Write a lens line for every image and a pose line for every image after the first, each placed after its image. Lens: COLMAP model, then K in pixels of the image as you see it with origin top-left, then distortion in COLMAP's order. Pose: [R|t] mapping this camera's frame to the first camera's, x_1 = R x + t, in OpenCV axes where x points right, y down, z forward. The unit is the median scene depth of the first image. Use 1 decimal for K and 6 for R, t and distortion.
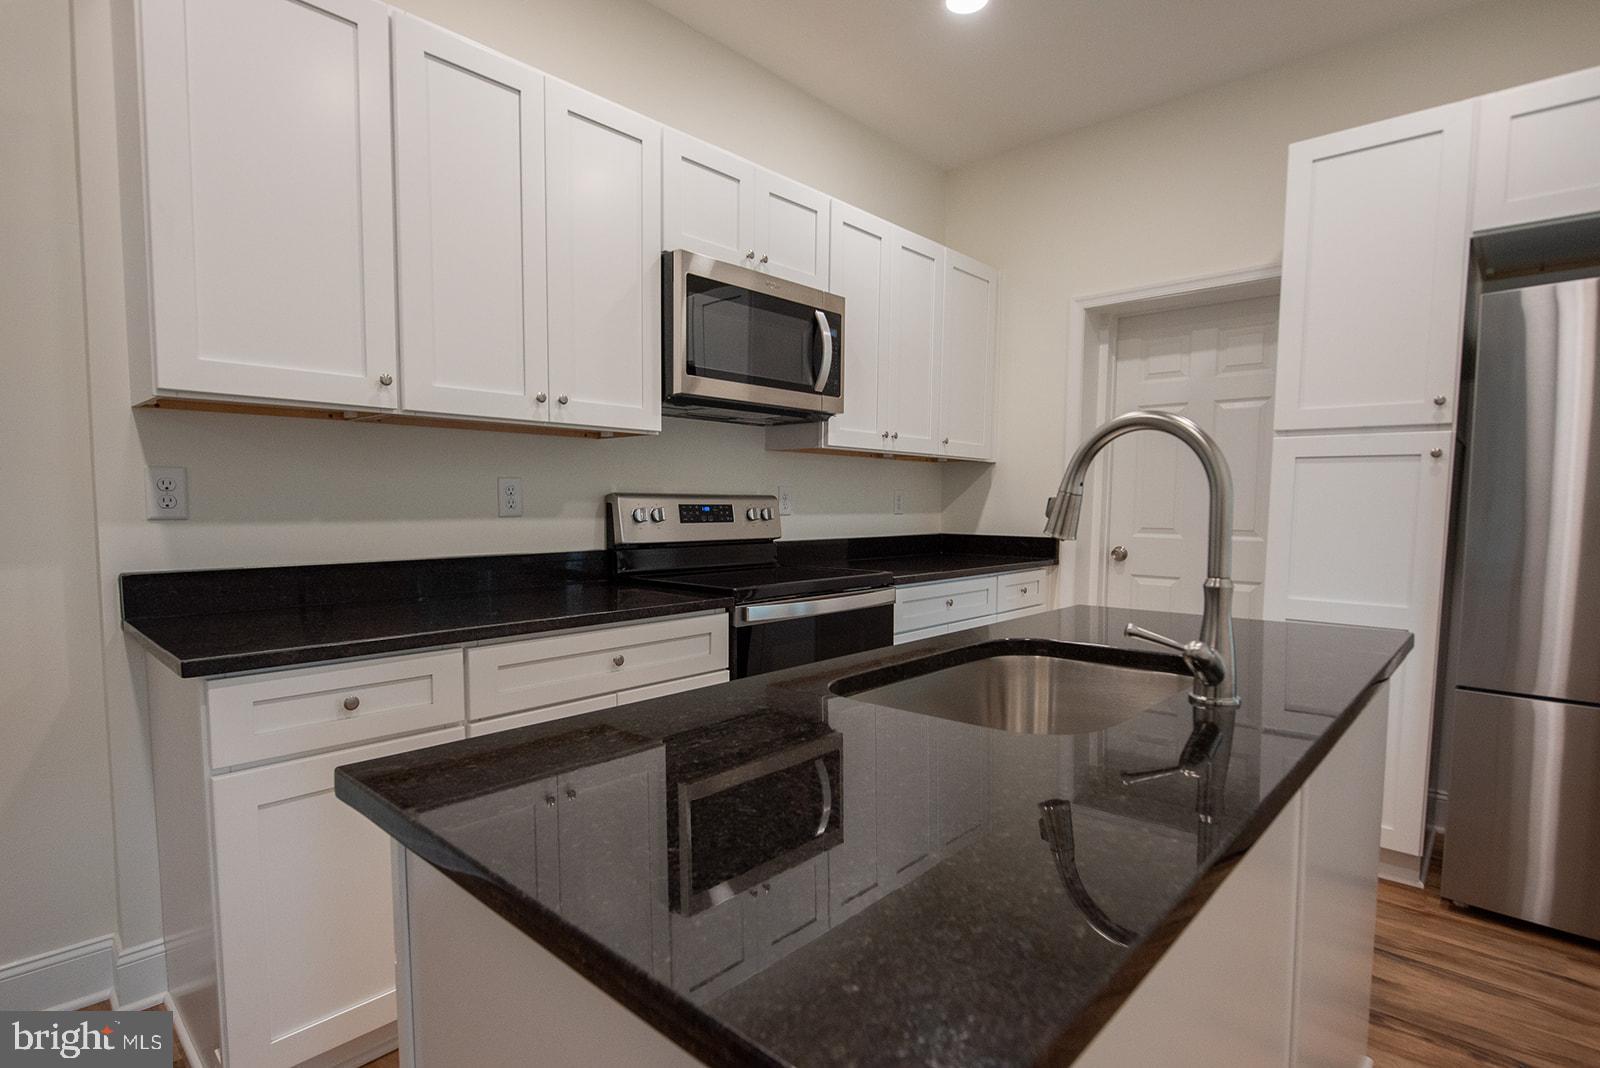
lens RADIAL K [[804.9, 0, 795.2], [0, 804.9, 556.3], [0, 0, 1]] dist [0.000145, -0.000092]
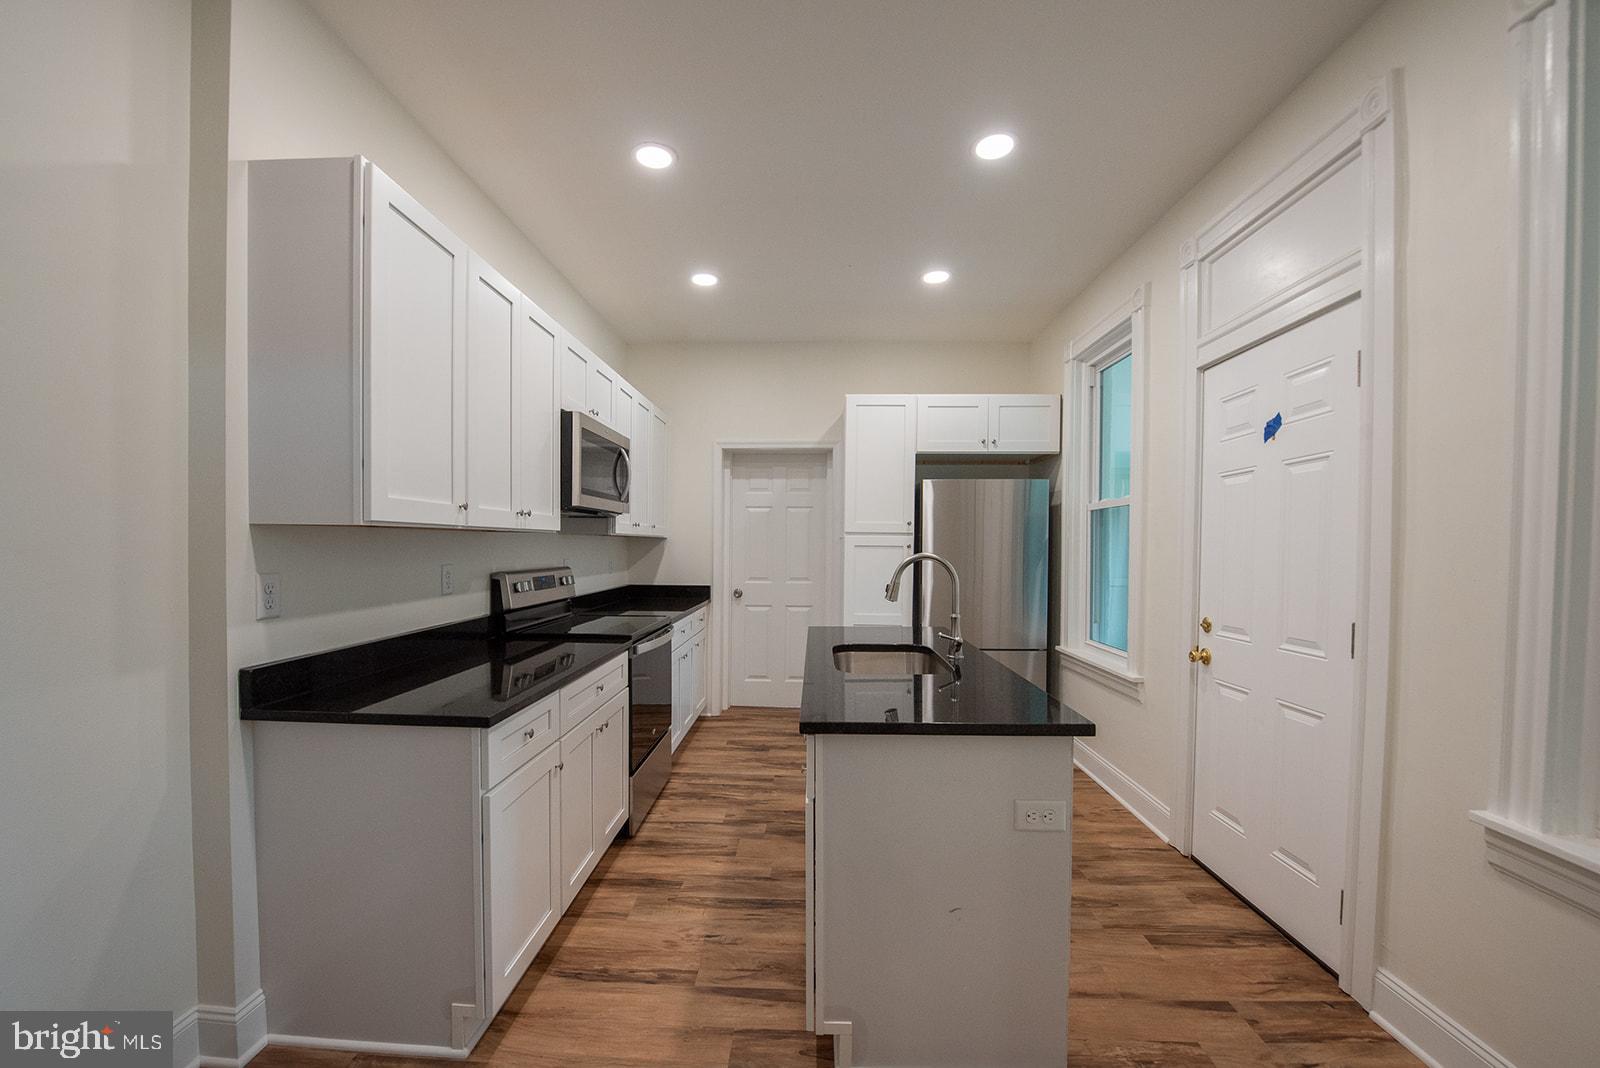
lens RADIAL K [[637.1, 0, 795.5], [0, 637.1, 556.2], [0, 0, 1]] dist [-0.015614, -0.000156]
pose [[0.762839, -0.012059, 0.646476, -0.536762], [0.041001, 0.998716, -0.029752, -0.052885], [-0.645287, 0.049202, 0.762354, -0.138441]]
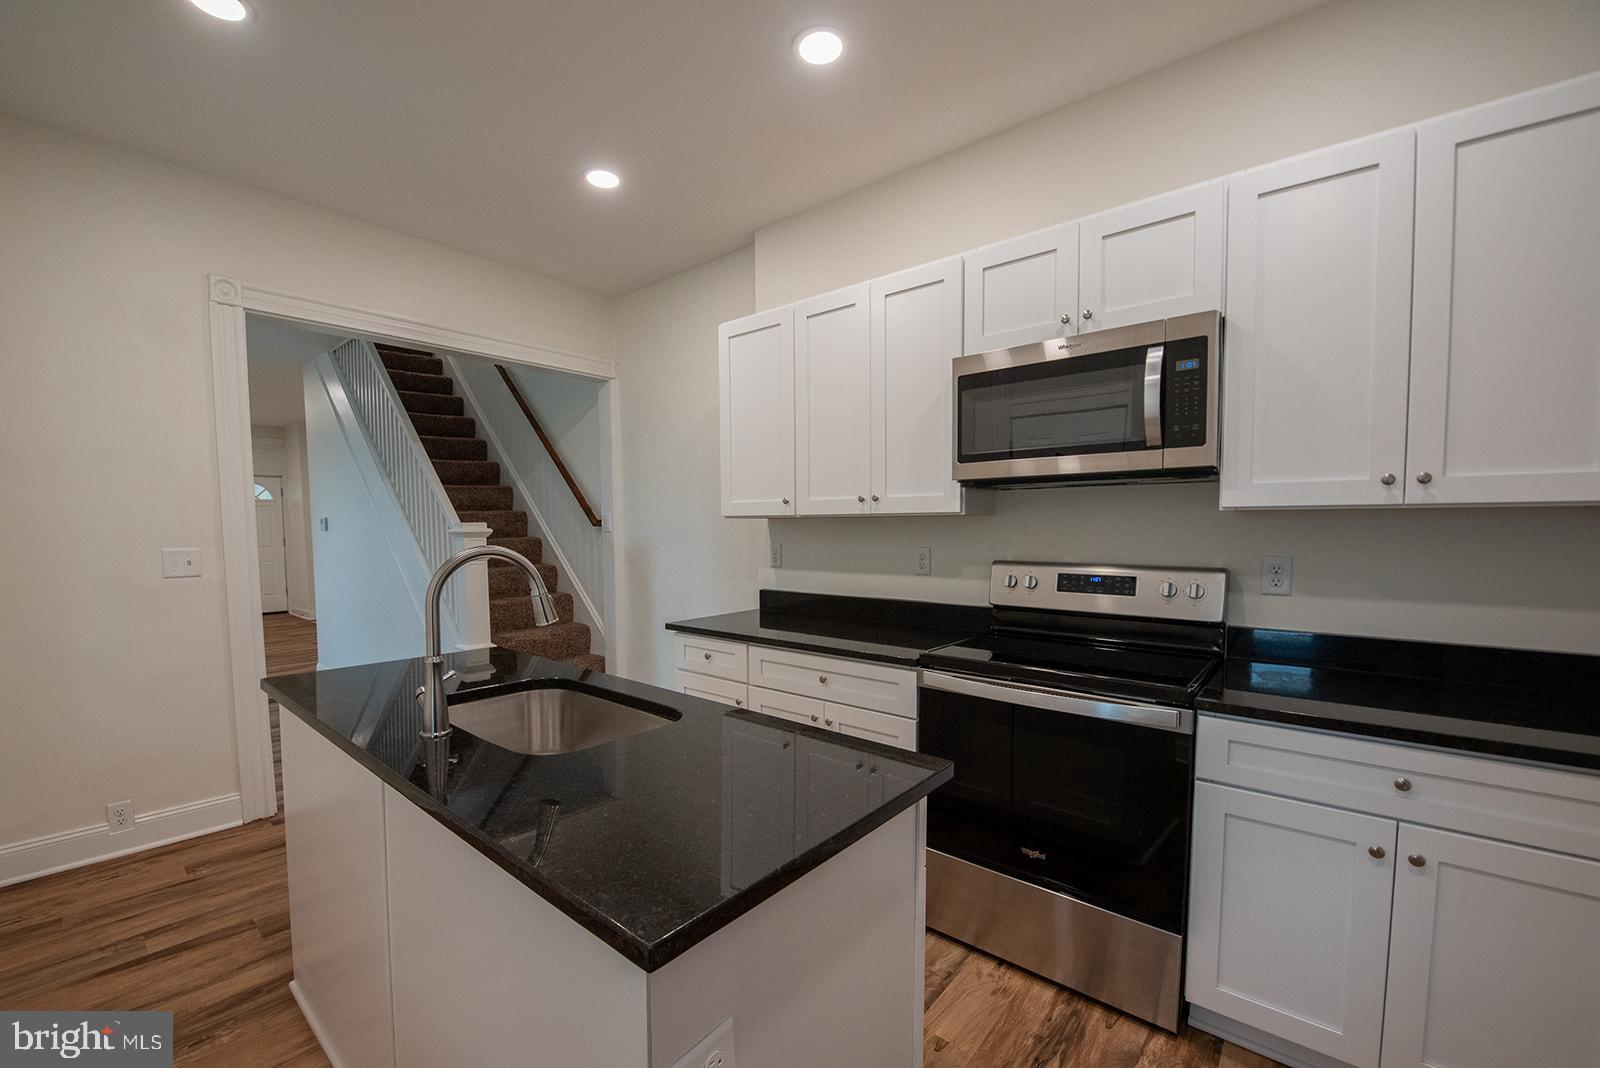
lens RADIAL K [[645.9, 0, 781.0], [0, 645.9, 562.7], [0, 0, 1]] dist [-0.015721, -0.003117]
pose [[0.029265, 0.054275, -0.998097, 0.703731], [-0.061324, 0.996741, 0.052403, -0.104781], [0.997689, 0.059674, 0.032498, 0.651743]]
